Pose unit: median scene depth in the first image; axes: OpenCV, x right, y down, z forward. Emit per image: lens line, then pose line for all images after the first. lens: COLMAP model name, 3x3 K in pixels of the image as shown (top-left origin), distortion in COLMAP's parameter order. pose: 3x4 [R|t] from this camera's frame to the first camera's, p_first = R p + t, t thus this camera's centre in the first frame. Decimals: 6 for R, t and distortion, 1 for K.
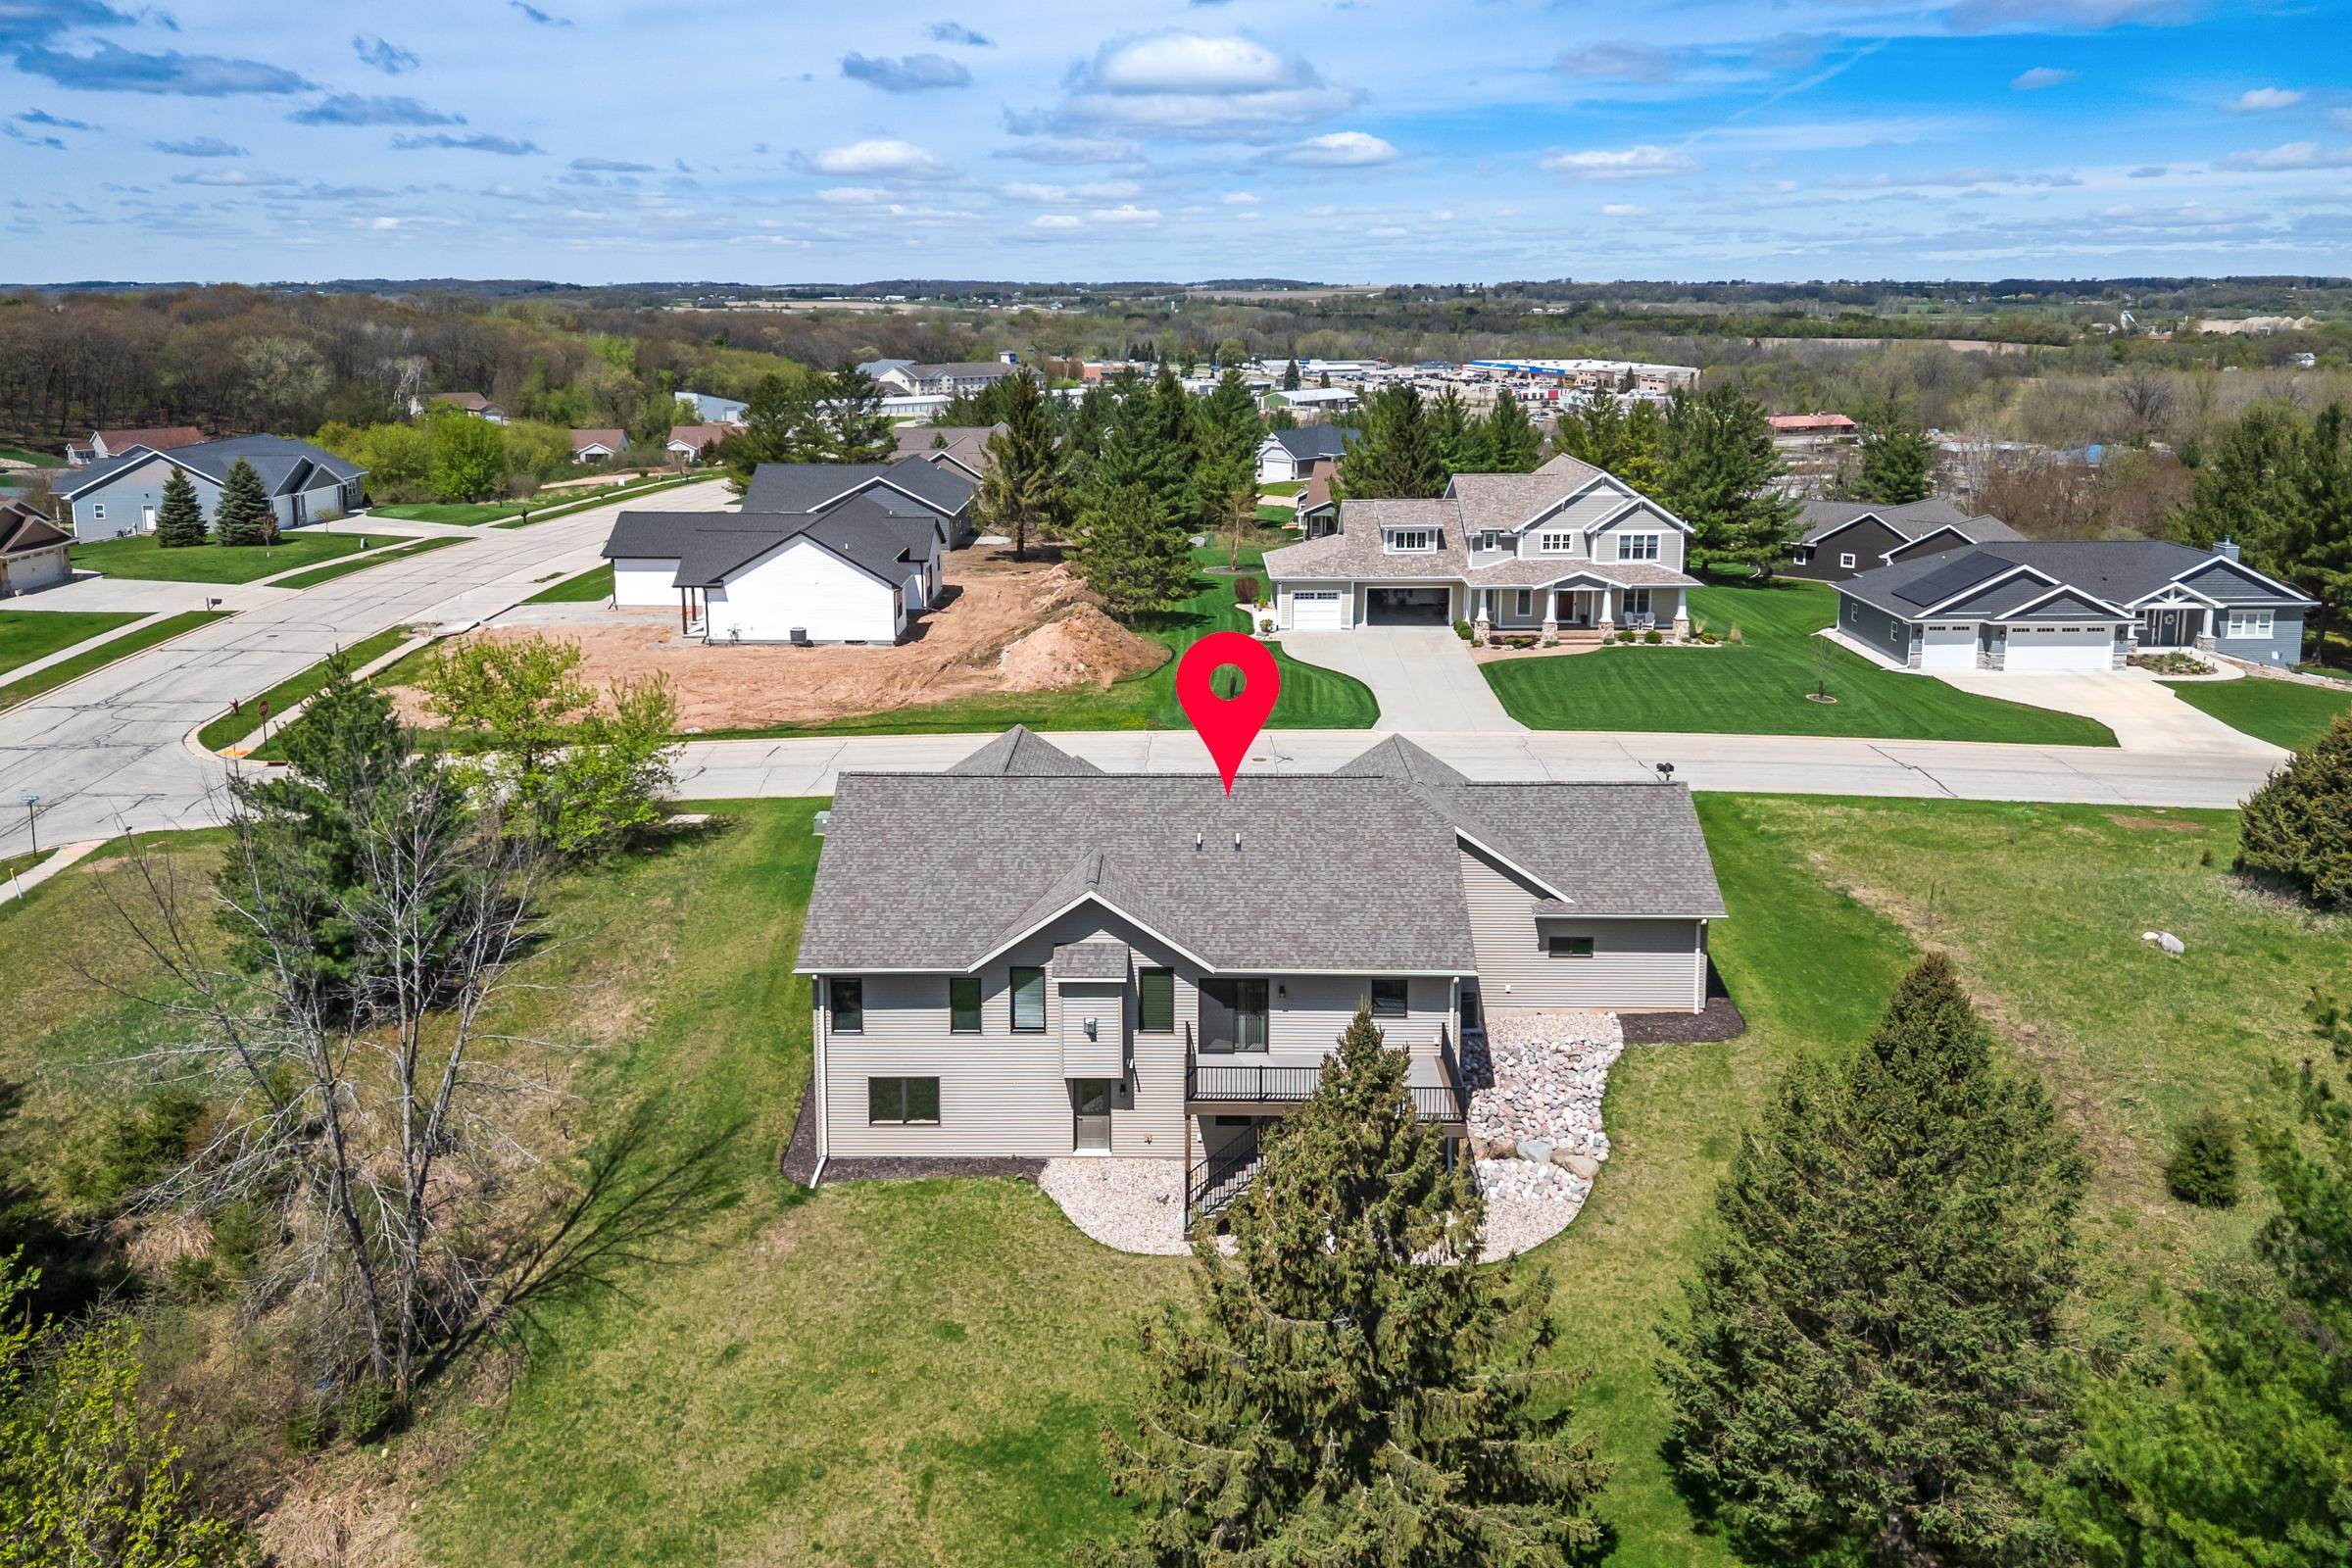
lens RADIAL K [[1712.2, 0, 1176.0], [0, 1712.2, 784.0], [0, 0, 1]] dist [0.130117, -0.177240]
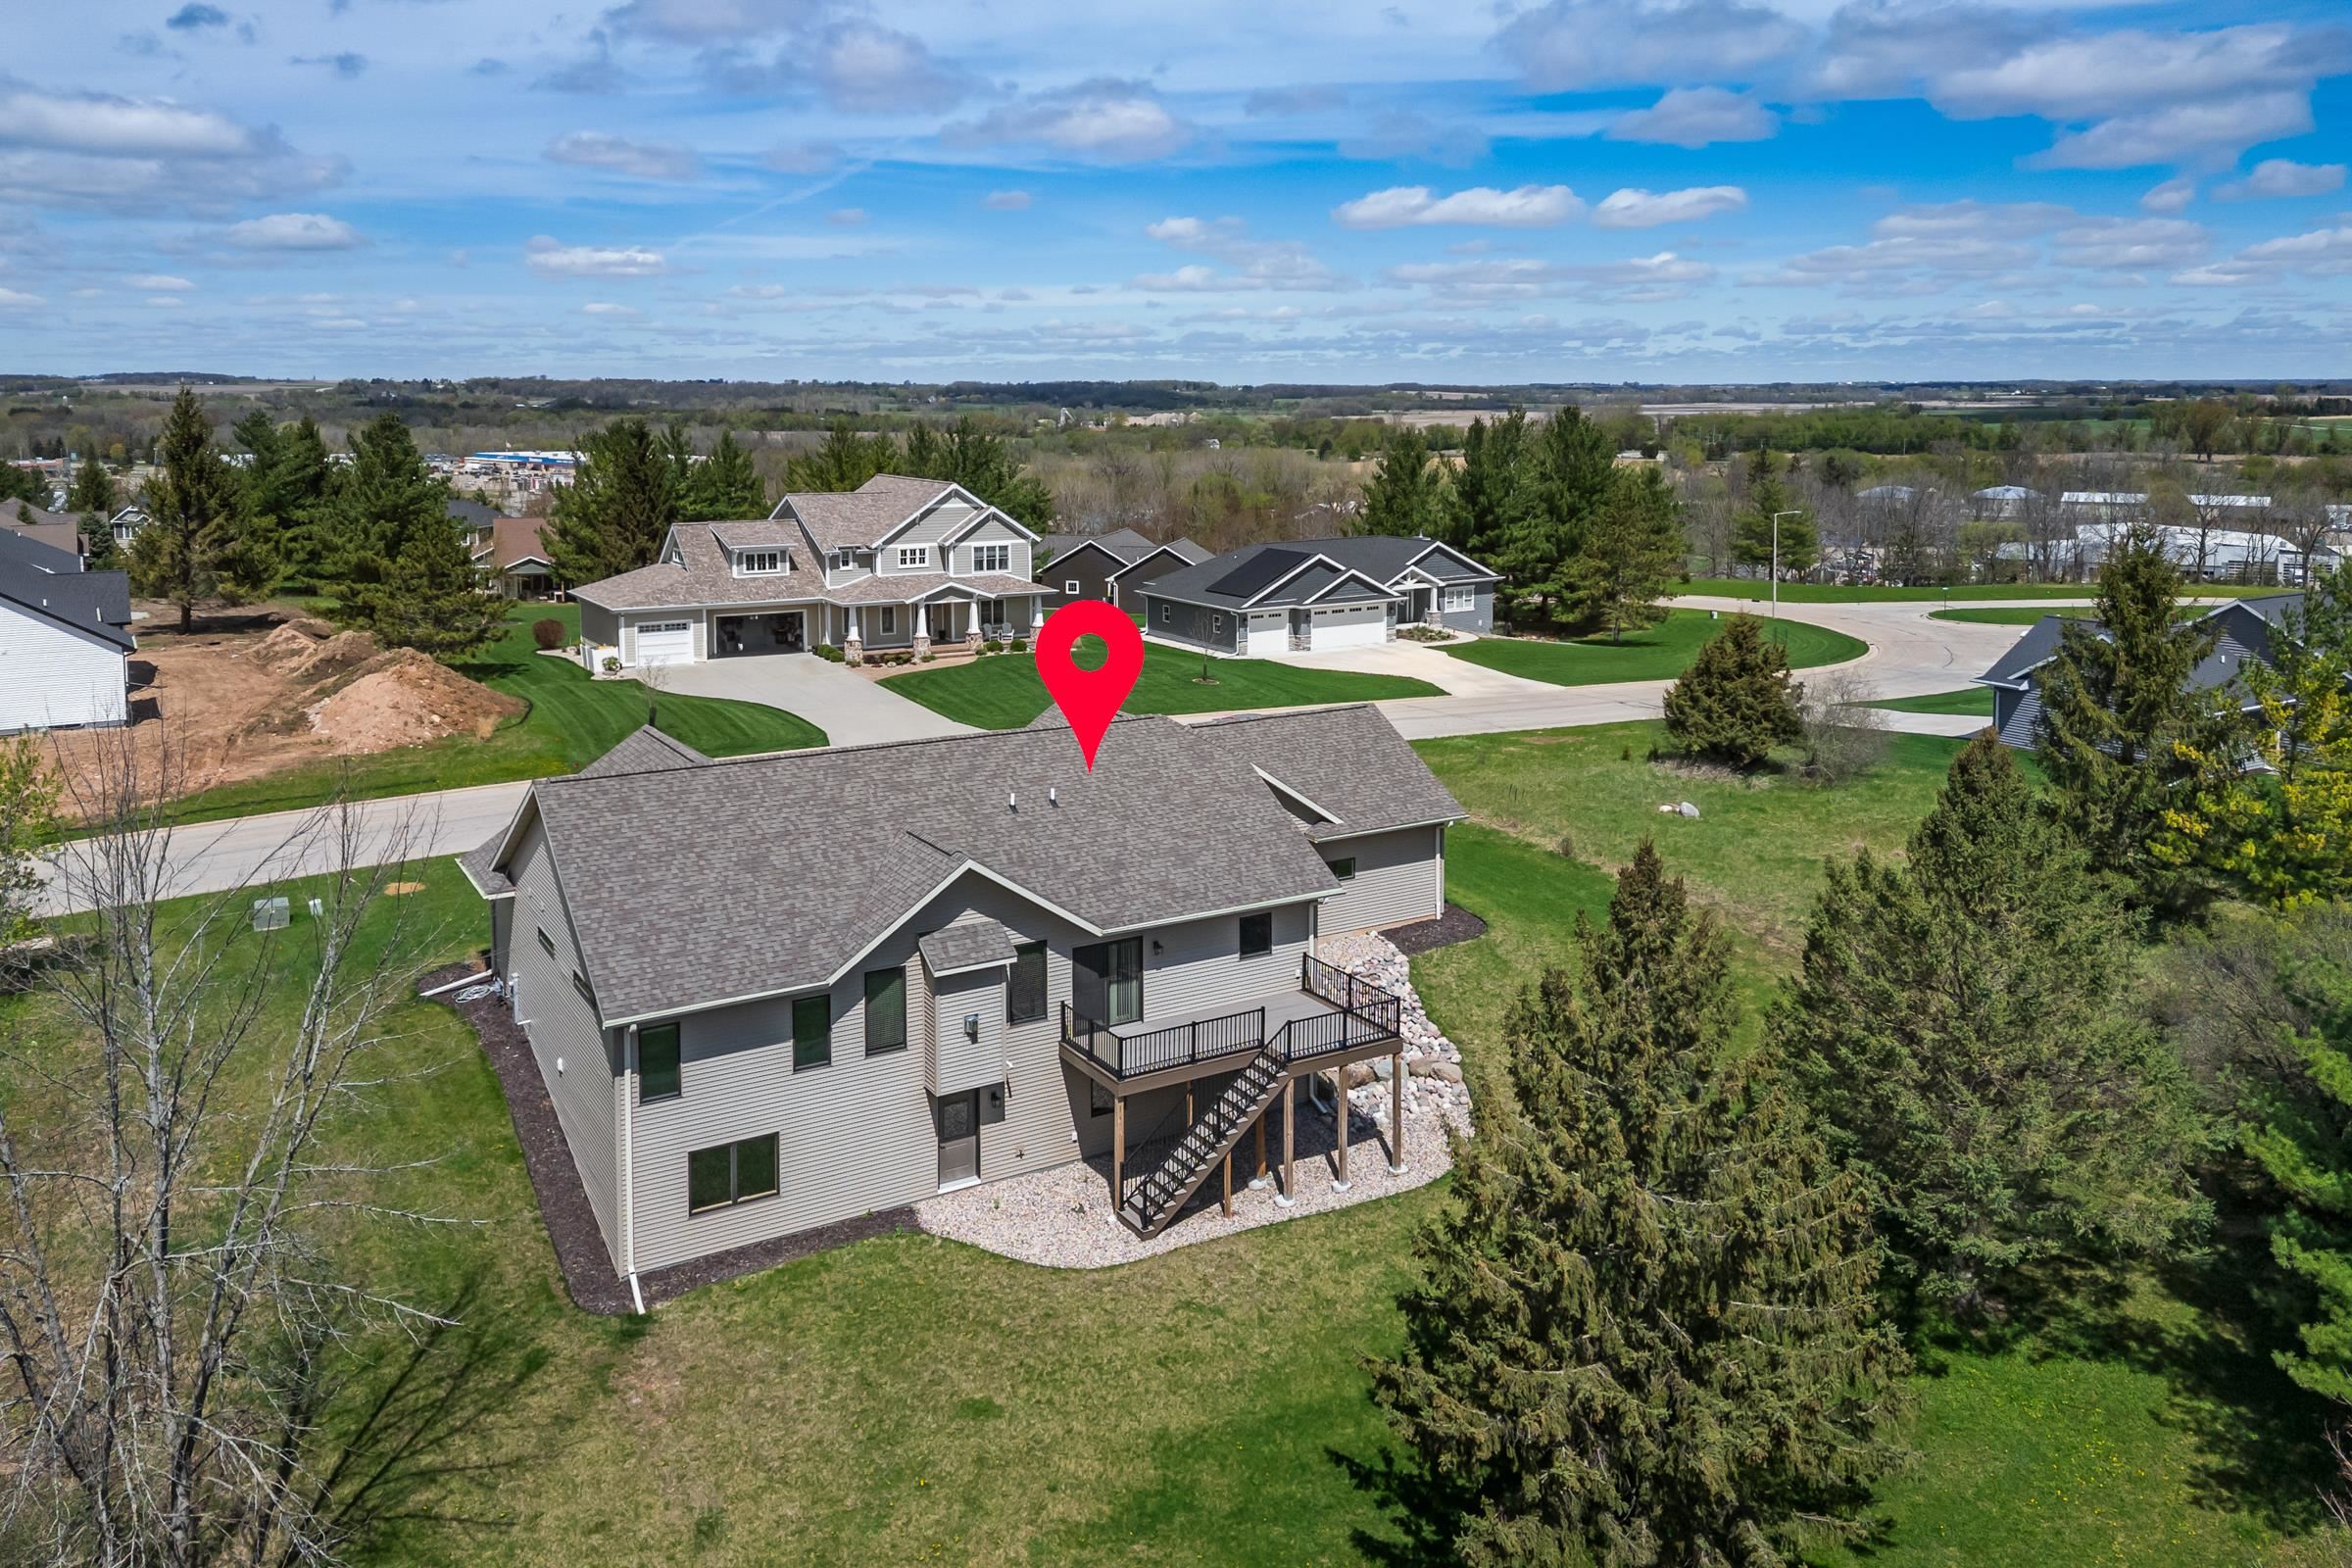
lens RADIAL K [[1734.0, 0, 1185.3], [0, 1734.0, 717.3], [0, 0, 1]] dist [0.066948, -0.094107]
pose [[0.846868, -0.095161, 0.523220, -0.181412], [0.142596, 0.988465, -0.051024, 0.023515], [-0.512329, 0.117820, 0.850669, 0.096271]]
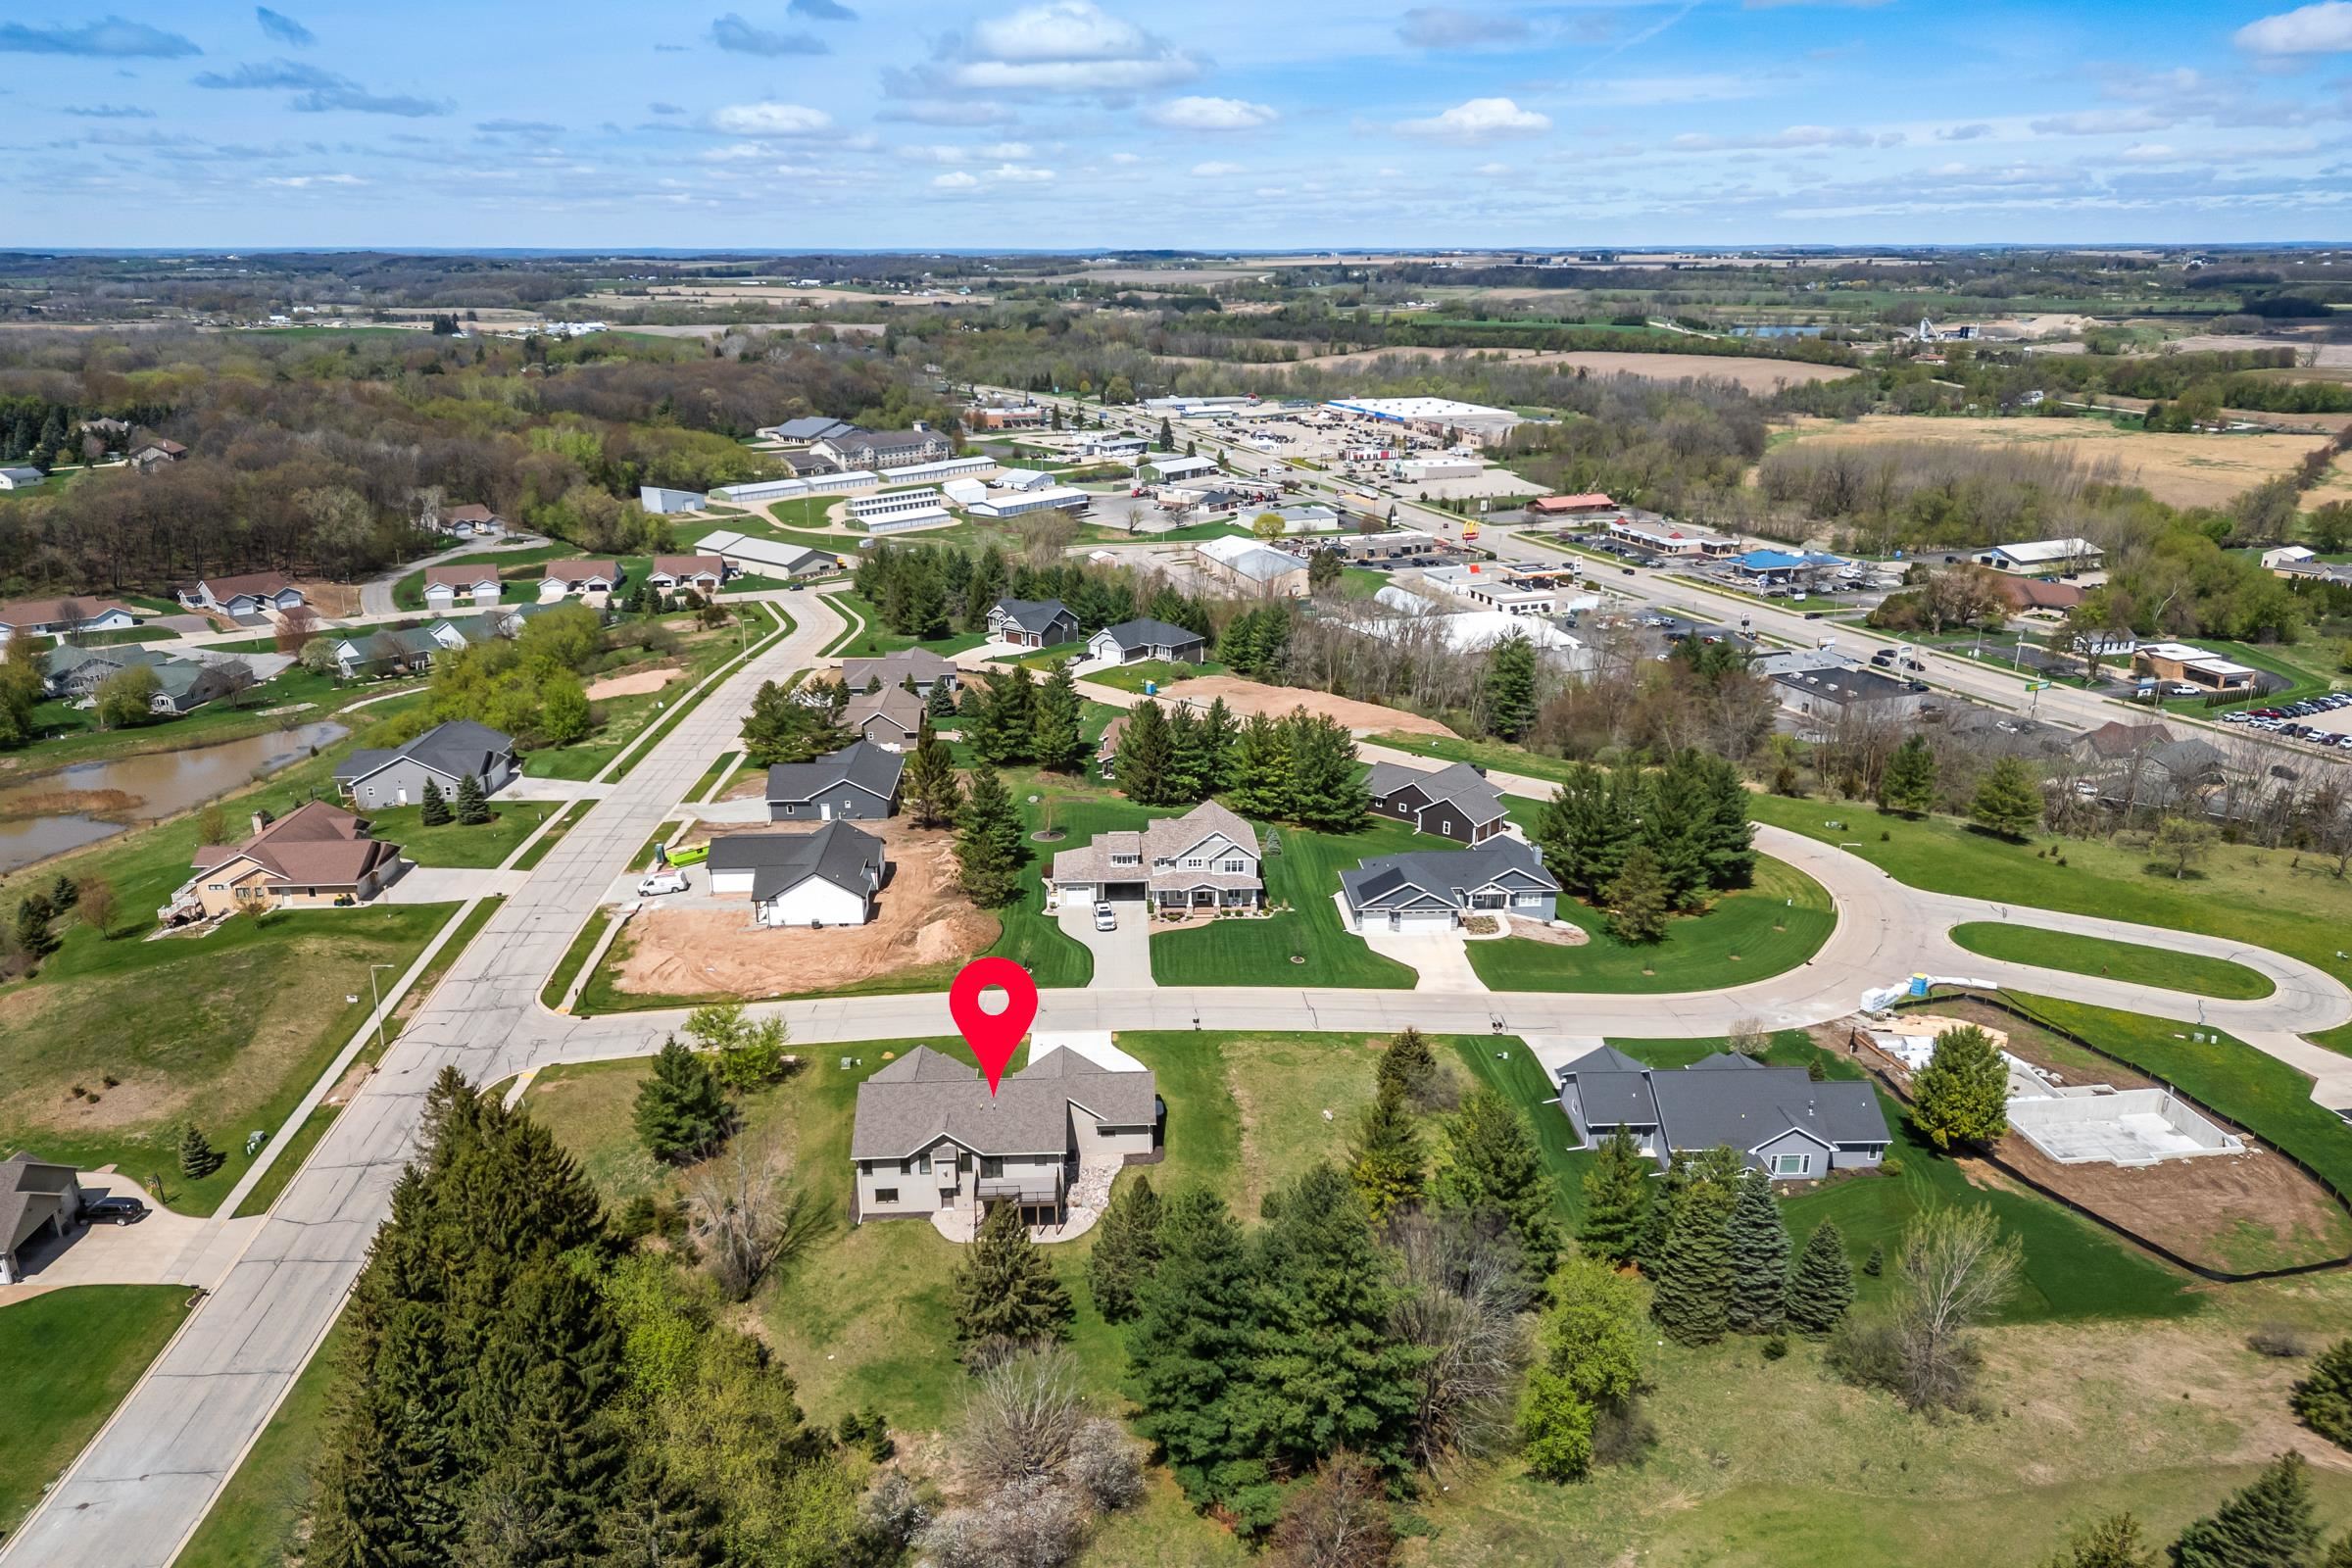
lens RADIAL K [[1574.9, 0, 1136.1], [0, 1574.9, 973.2], [0, 0, 1]] dist [0.193269, -0.218826]
pose [[0.999469, -0.026555, 0.018894, 0.120556], [0.023361, 0.987984, 0.152783, -0.309743], [-0.022724, -0.152261, 0.988079, -0.863670]]
